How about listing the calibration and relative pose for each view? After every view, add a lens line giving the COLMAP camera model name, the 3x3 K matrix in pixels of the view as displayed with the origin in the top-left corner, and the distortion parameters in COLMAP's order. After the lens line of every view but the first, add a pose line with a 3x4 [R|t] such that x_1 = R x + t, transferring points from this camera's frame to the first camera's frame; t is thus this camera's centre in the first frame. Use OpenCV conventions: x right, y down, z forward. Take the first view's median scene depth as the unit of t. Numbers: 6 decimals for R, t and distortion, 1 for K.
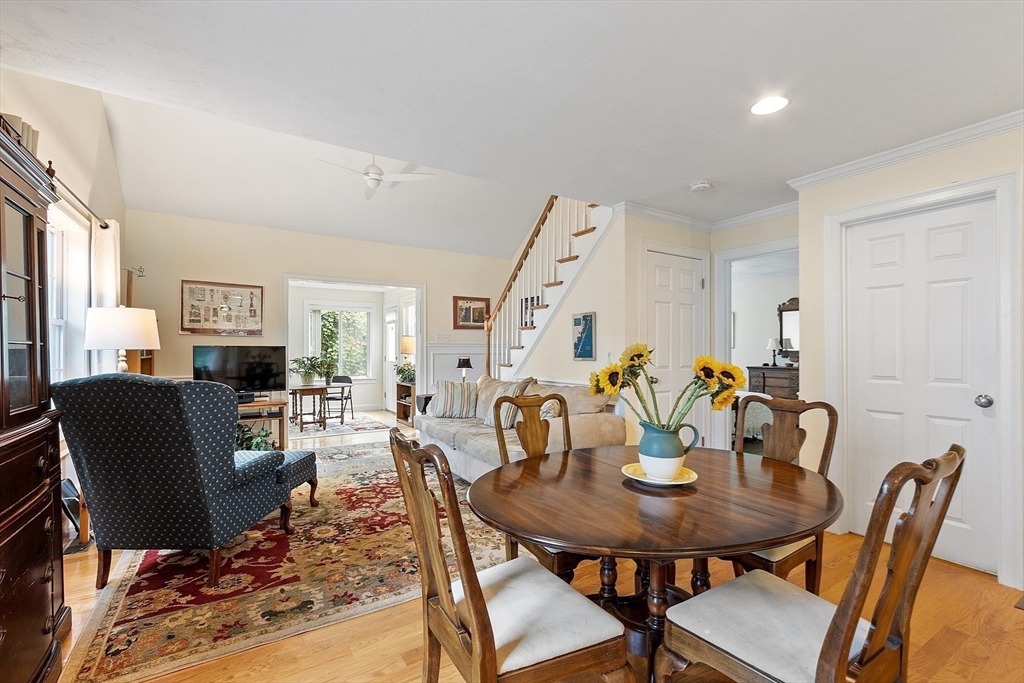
lens RADIAL K [[450.1, 0, 511.9], [0, 450.1, 349.9], [0, 0, 1]] dist [0.000261, -0.000558]
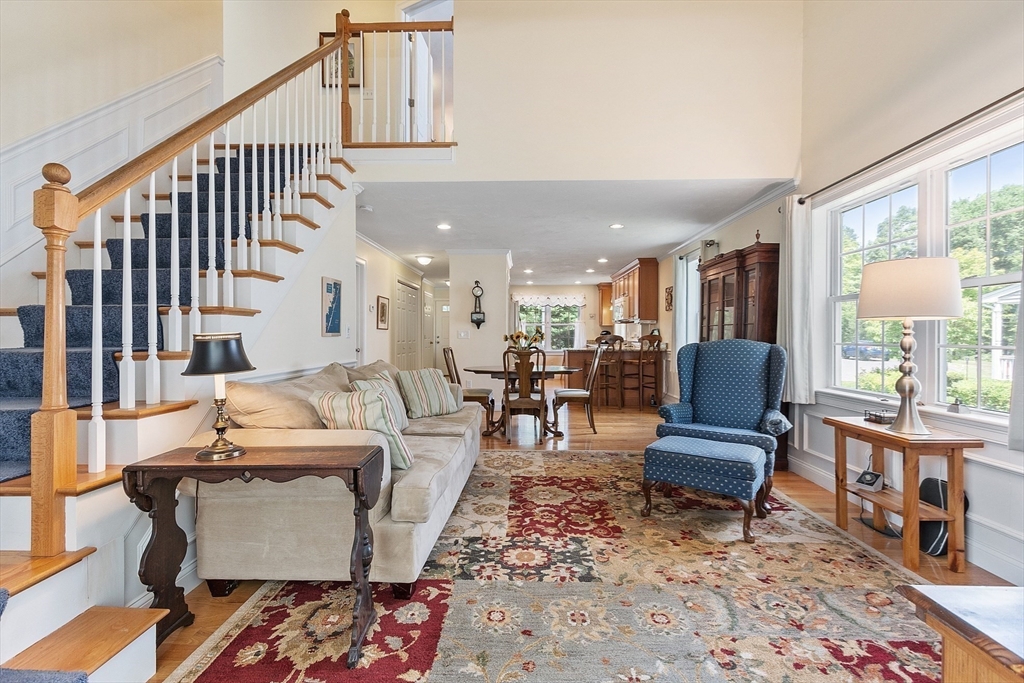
lens RADIAL K [[450.1, 0, 509.4], [0, 450.1, 337.2], [0, 0, 1]] dist [0.000261, -0.000558]
pose [[-0.829360, -0.004125, 0.558700, -0.579122], [-0.001985, 0.999988, 0.004435, 0.020603], [-0.558711, 0.002569, -0.829358, 1.524754]]
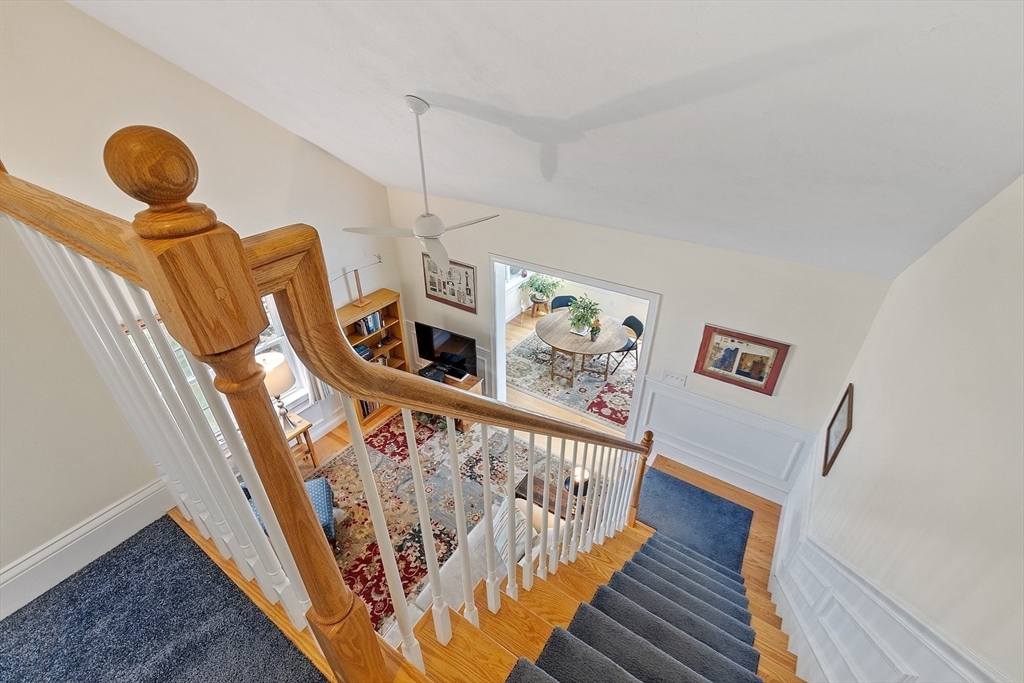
lens RADIAL K [[450.1, 0, 507.4], [0, 450.1, 341.4], [0, 0, 1]] dist [0.000261, -0.000558]
pose [[0.398510, 0.475734, -0.784134, 0.373490], [0.009800, 0.852698, 0.522312, -0.666581], [0.917112, -0.215831, 0.335146, 0.961390]]
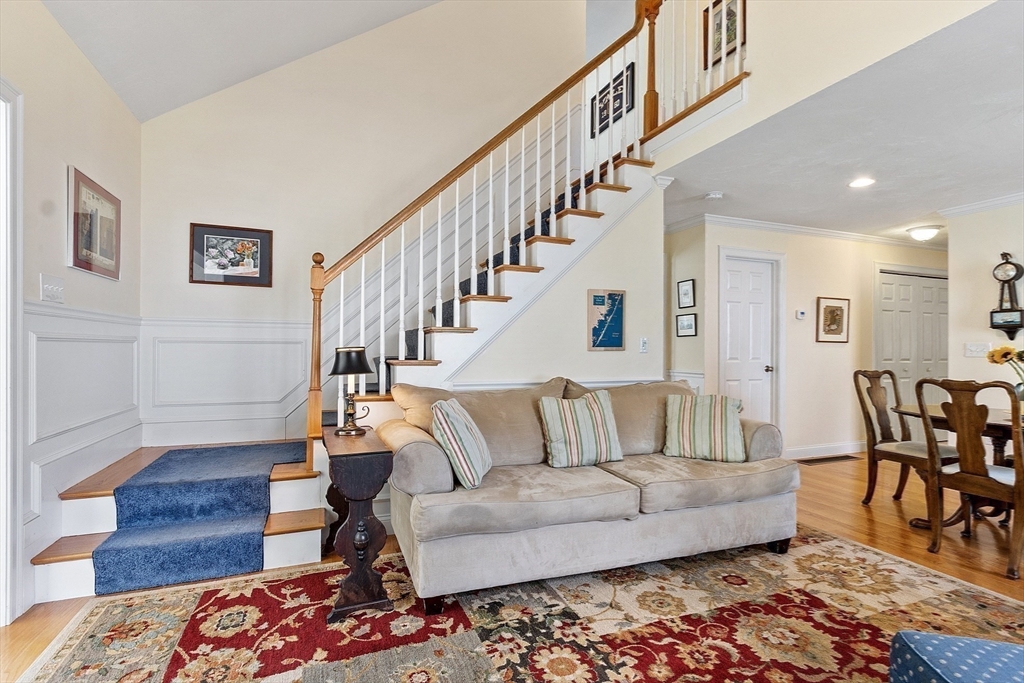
lens RADIAL K [[485.7, 0, 508.5], [0, 485.7, 344.4], [0, 0, 1]] dist [-0.002320, 0.000572]
pose [[0.191658, 0.007179, 0.981436, -0.708375], [-0.005614, 0.999965, -0.006218, 0.018742], [-0.981446, -0.004318, 0.191691, 1.021405]]
